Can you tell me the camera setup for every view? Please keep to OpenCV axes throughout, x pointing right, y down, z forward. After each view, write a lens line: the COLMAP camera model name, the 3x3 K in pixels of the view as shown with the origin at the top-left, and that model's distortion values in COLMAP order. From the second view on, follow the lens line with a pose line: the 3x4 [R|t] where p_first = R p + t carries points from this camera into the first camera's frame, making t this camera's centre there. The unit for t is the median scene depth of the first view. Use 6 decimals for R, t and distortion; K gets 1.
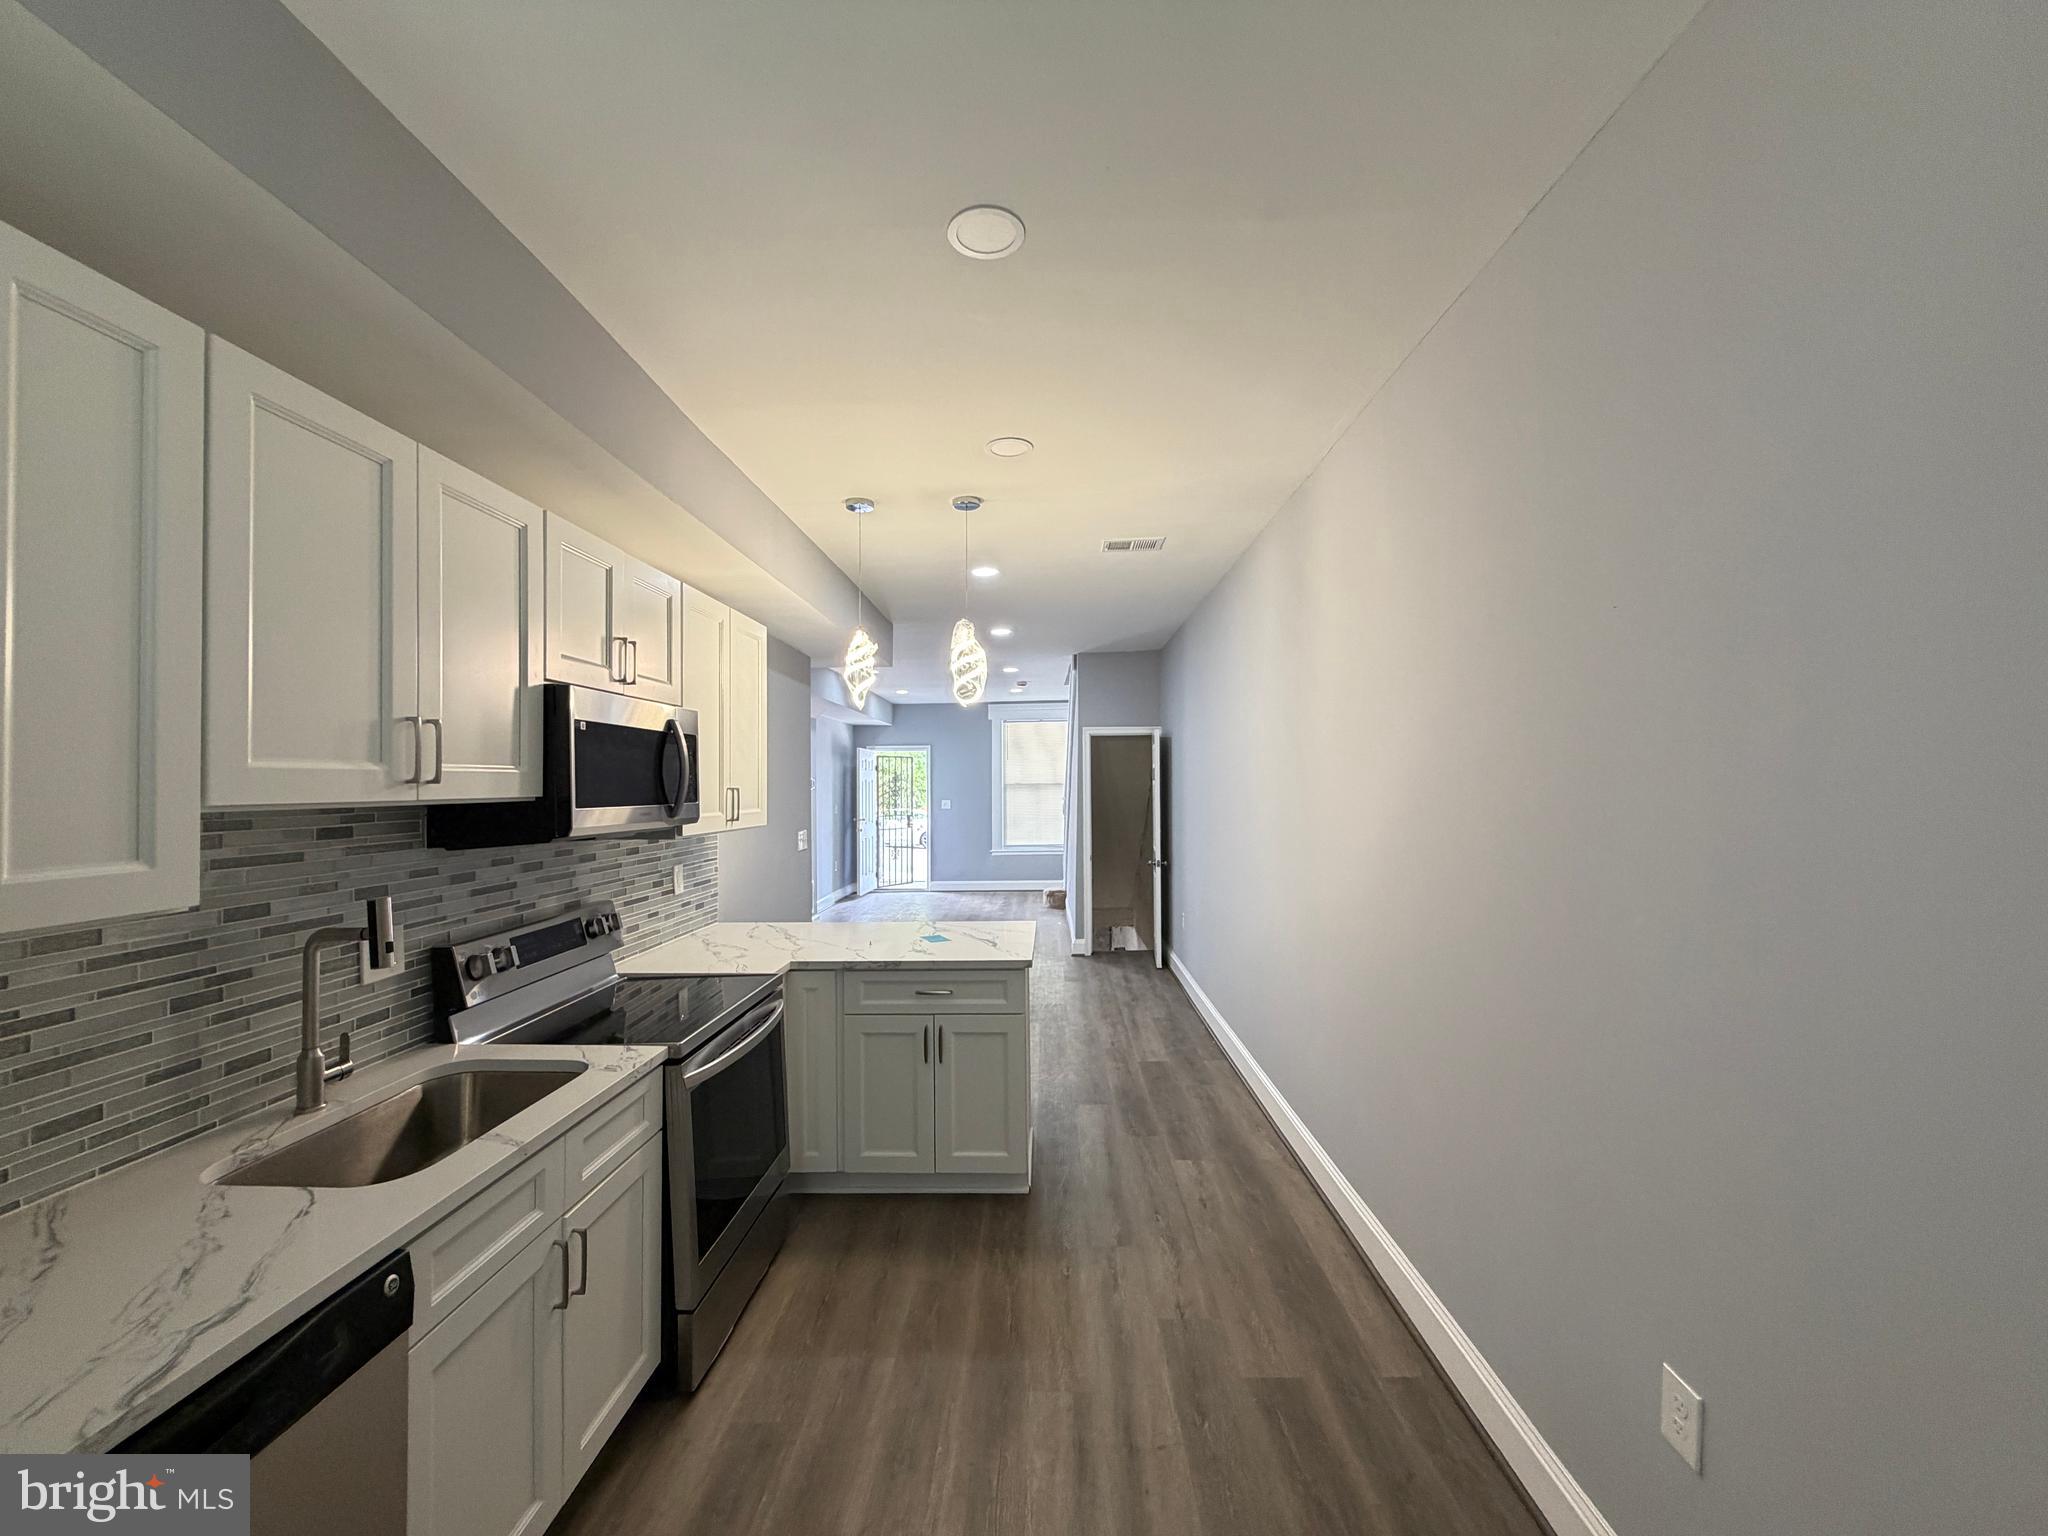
lens RADIAL K [[818.6, 0, 1025.9], [0, 818.6, 777.3], [0, 0, 1]] dist [-0.001592, 0.000461]
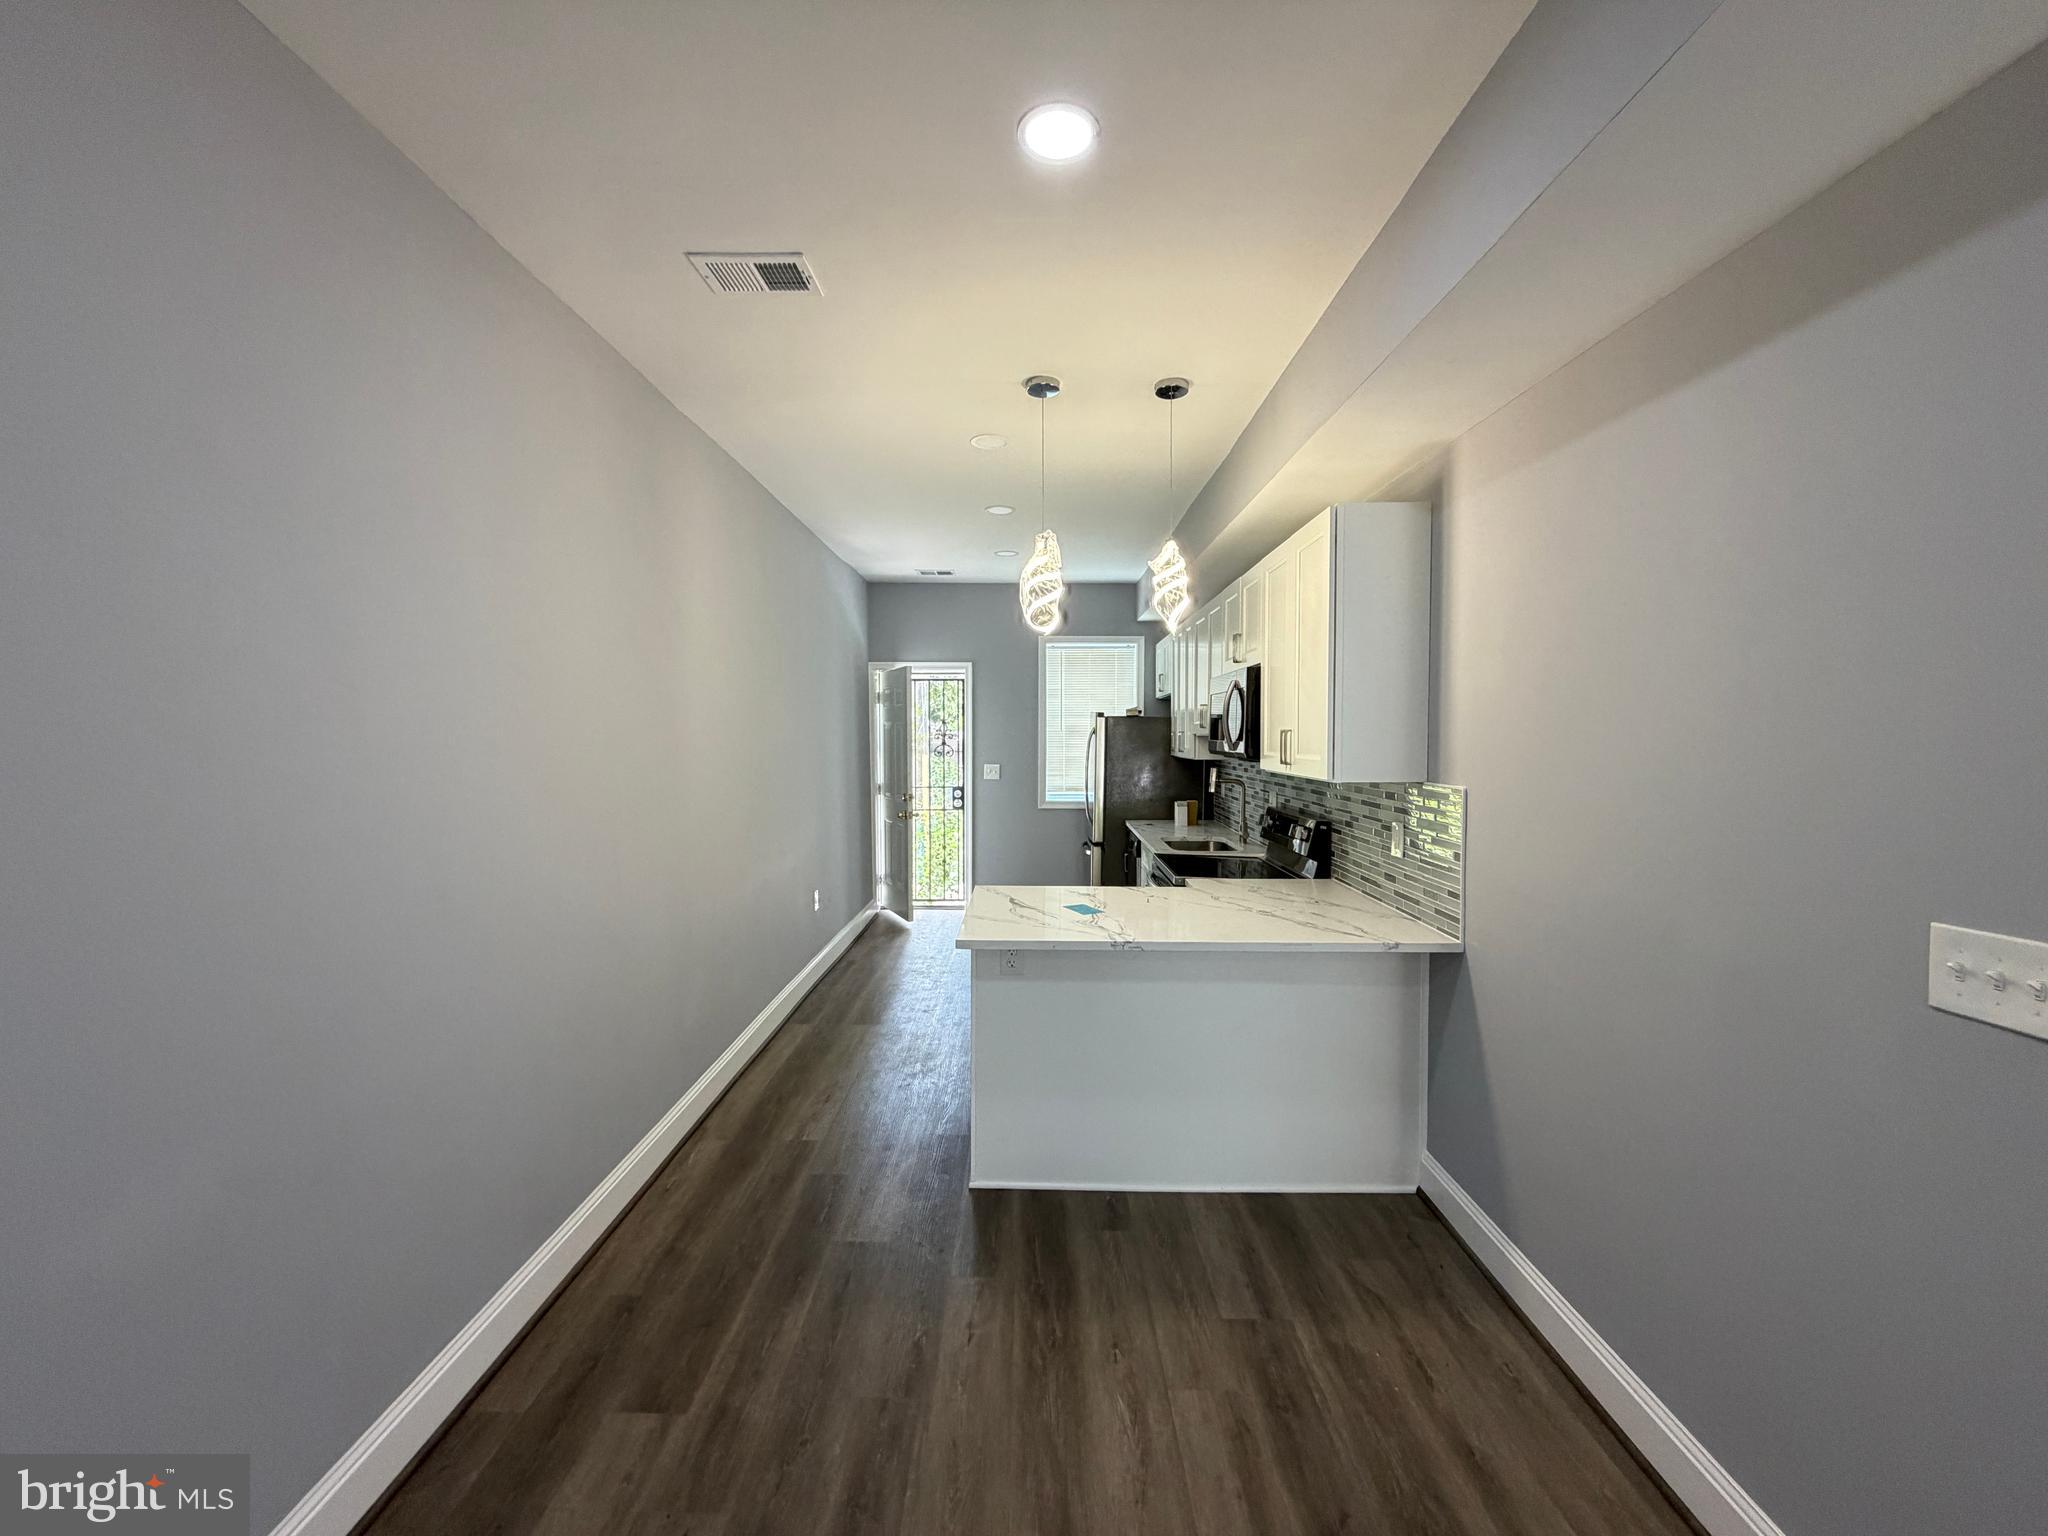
lens RADIAL K [[818.6, 0, 1031.2], [0, 818.6, 761.3], [0, 0, 1]] dist [-0.001592, 0.000461]
pose [[-0.999691, -0.000267, -0.024839, -0.030101], [-0.001045, 0.999509, 0.031304, 0.010947], [0.024818, 0.031320, -0.999201, 1.715211]]
